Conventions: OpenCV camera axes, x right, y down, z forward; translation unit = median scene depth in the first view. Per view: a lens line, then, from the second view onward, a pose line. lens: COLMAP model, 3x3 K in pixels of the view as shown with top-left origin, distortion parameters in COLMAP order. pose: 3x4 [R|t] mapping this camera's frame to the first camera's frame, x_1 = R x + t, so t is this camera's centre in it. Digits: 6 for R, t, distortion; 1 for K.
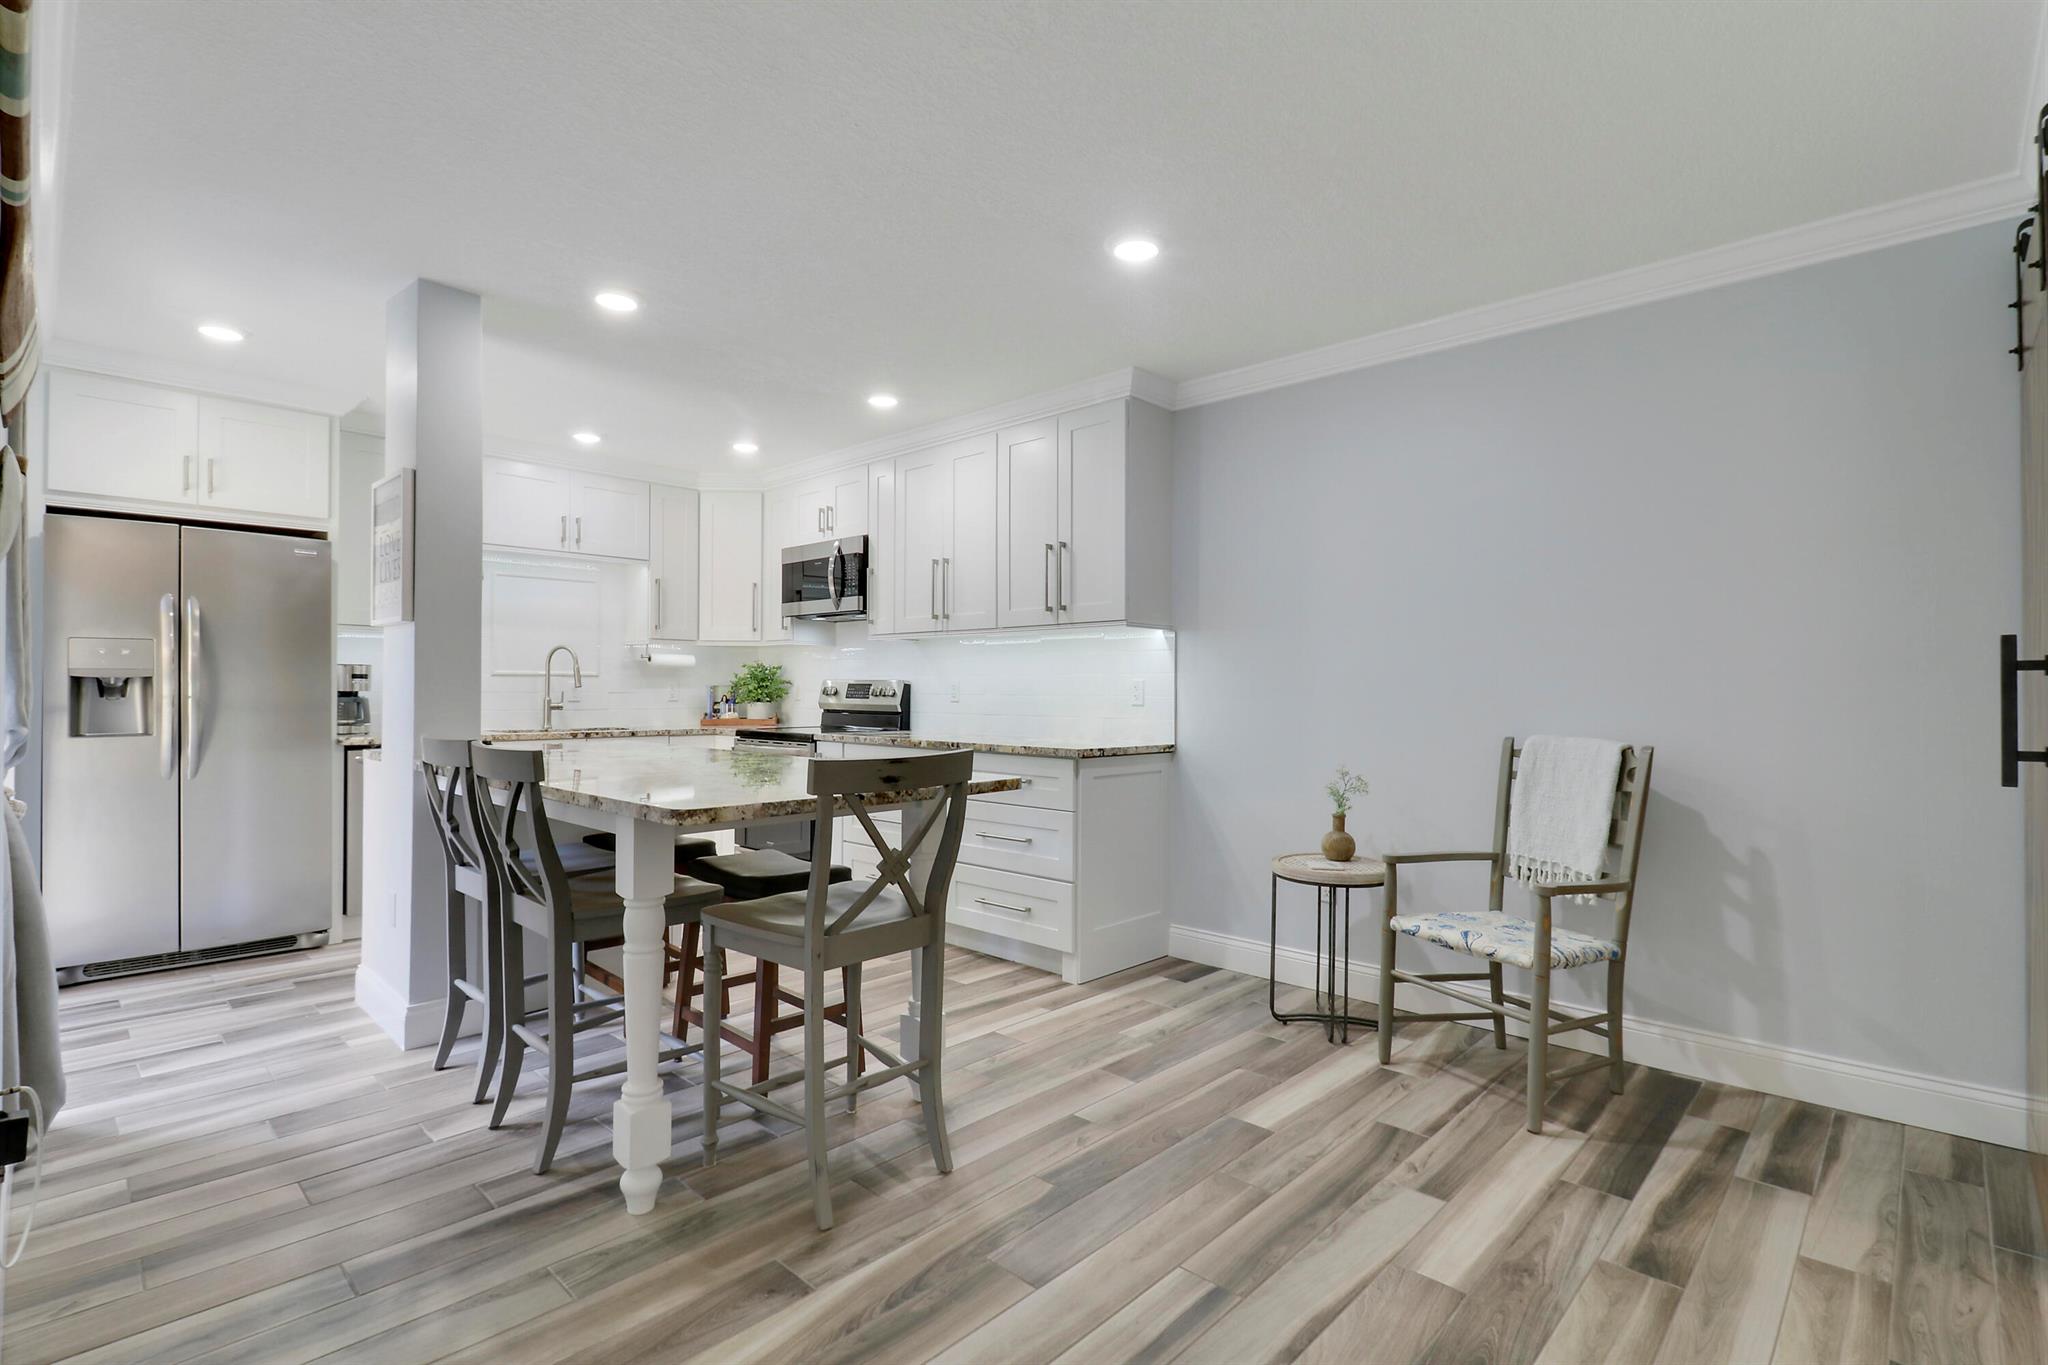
lens RADIAL K [[969.7, 0, 1020.1], [0, 969.7, 702.2], [0, 0, 1]] dist [-0.003762, -0.021833]
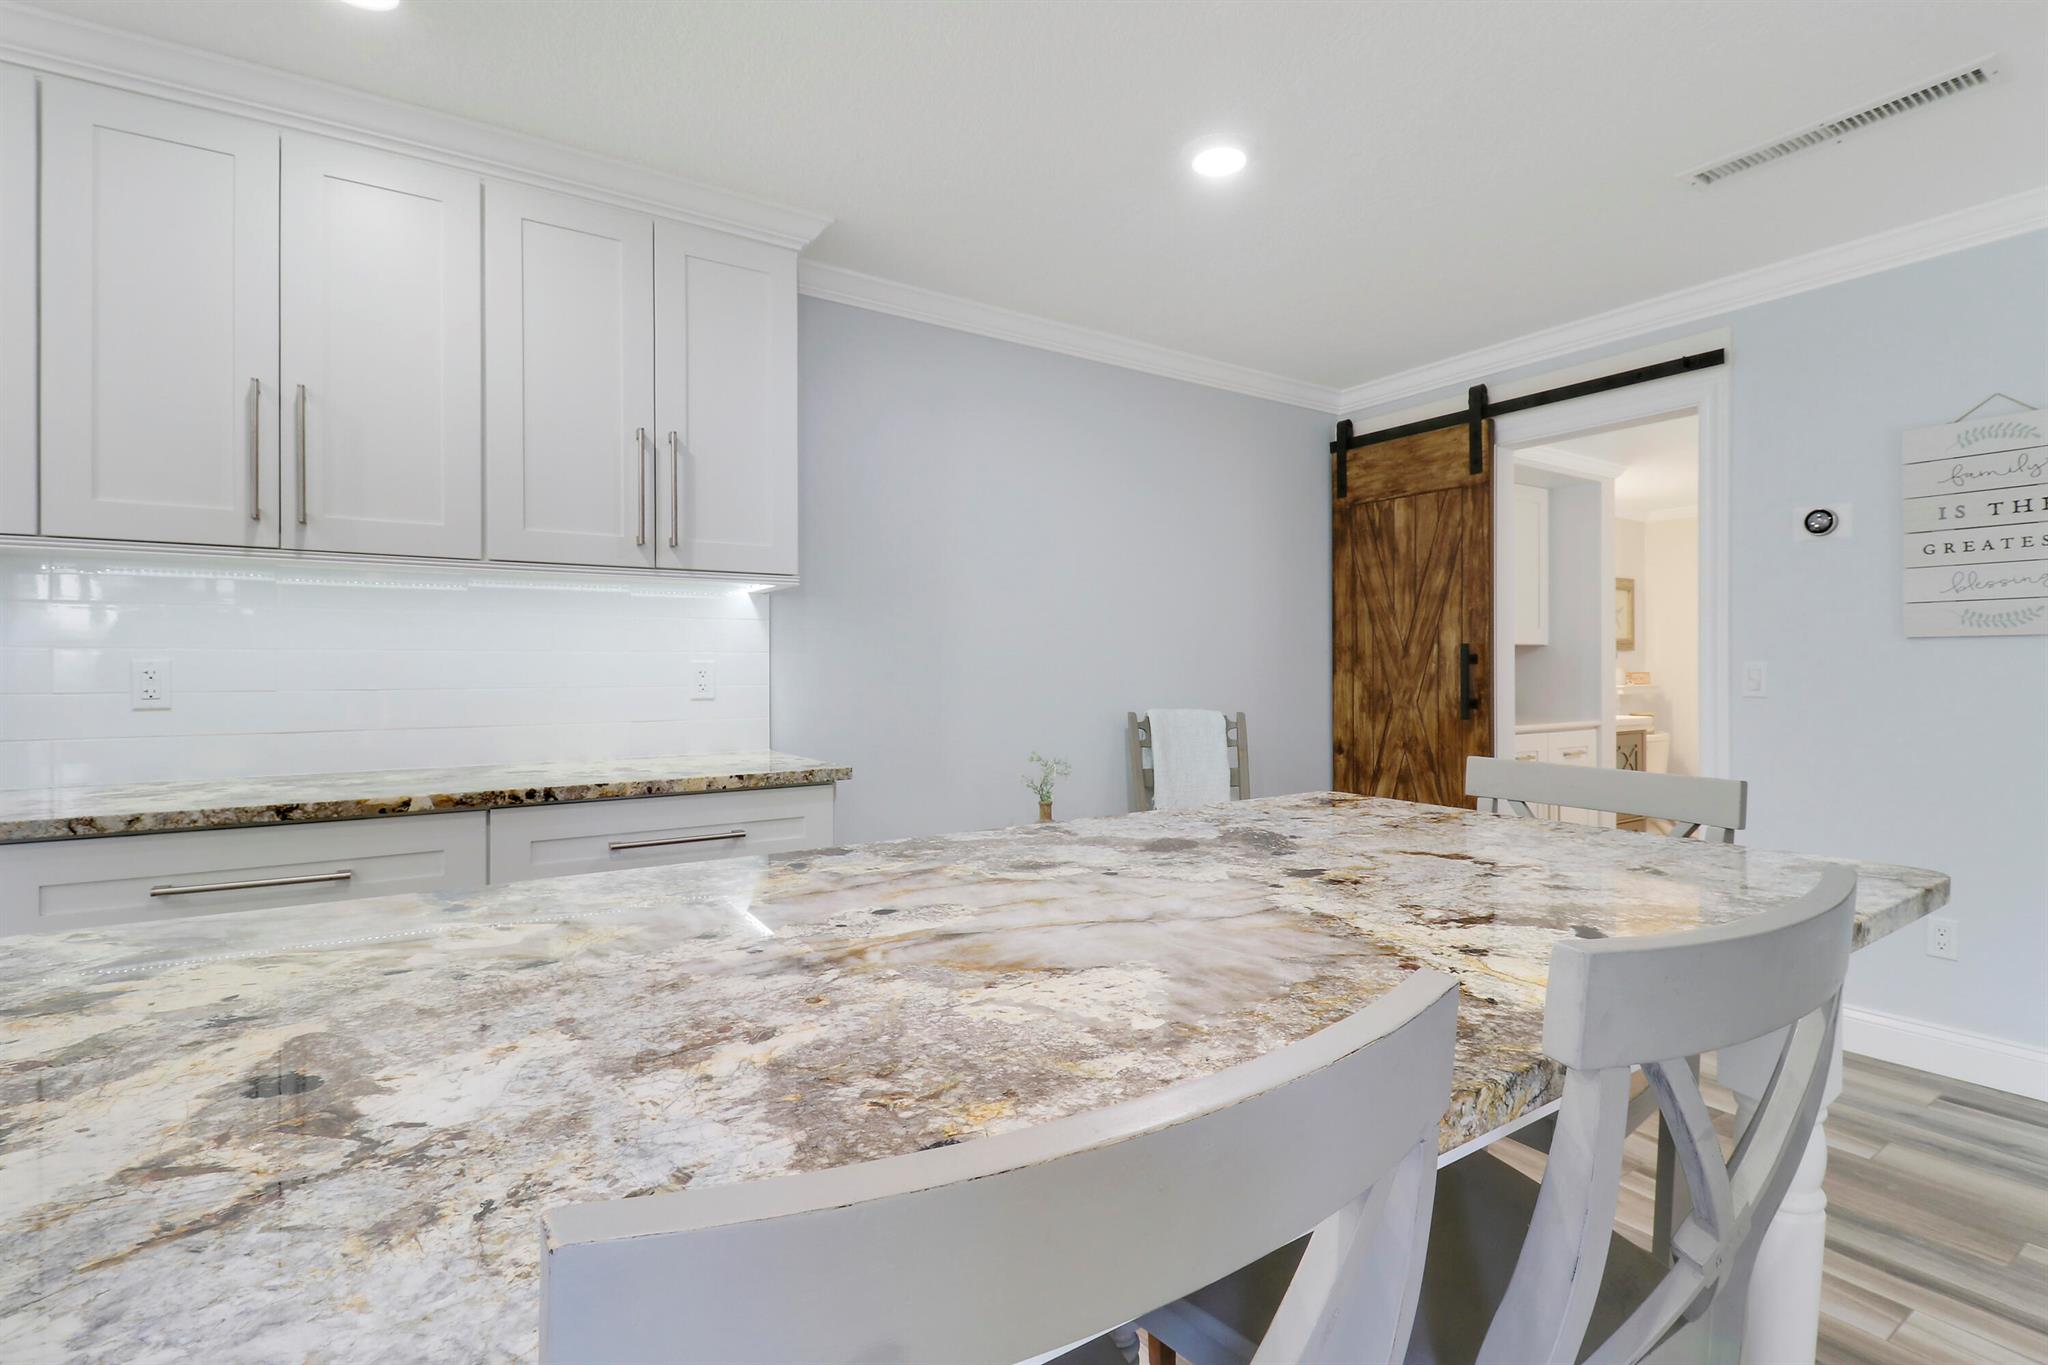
lens RADIAL K [[938.8, 0, 1061.2], [0, 938.8, 677.1], [0, 0, 1]] dist [0.001641, -0.012617]
pose [[0.200459, -0.015275, 0.979583, -0.494392], [0.015020, 0.999809, 0.012517, -0.017560], [-0.979587, 0.012204, 0.200650, 0.664098]]
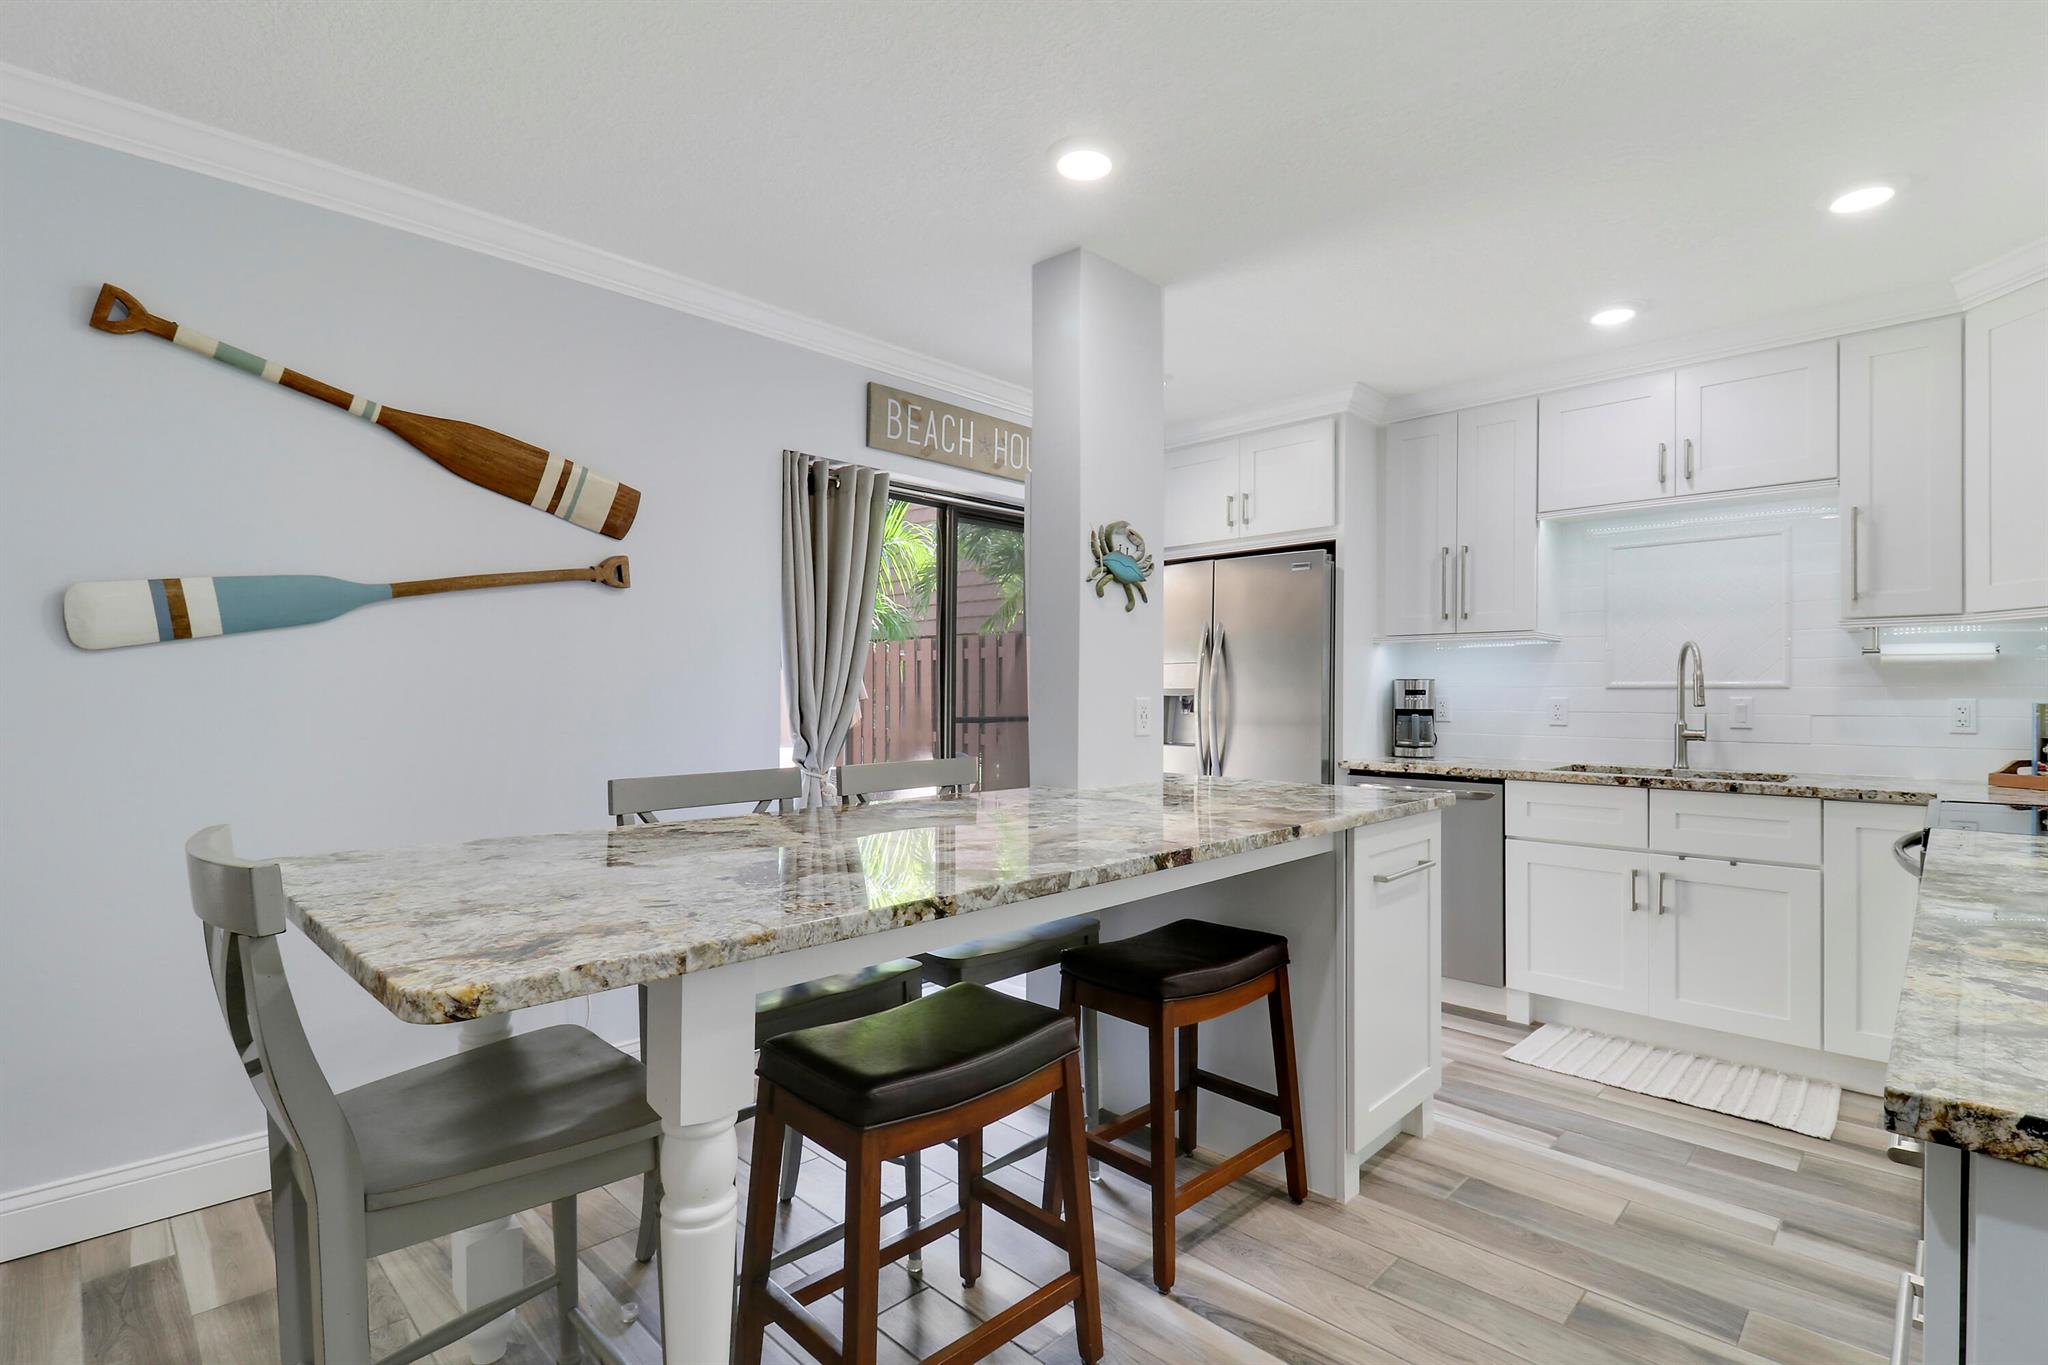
lens RADIAL K [[943.5, 0, 1041.4], [0, 943.5, 687.3], [0, 0, 1]] dist [-0.001310, -0.011242]
pose [[-0.000281, -0.013098, -0.999914, 0.209486], [-0.016181, 0.999783, -0.013092, -0.017217], [0.999869, 0.016176, -0.000493, 0.767157]]
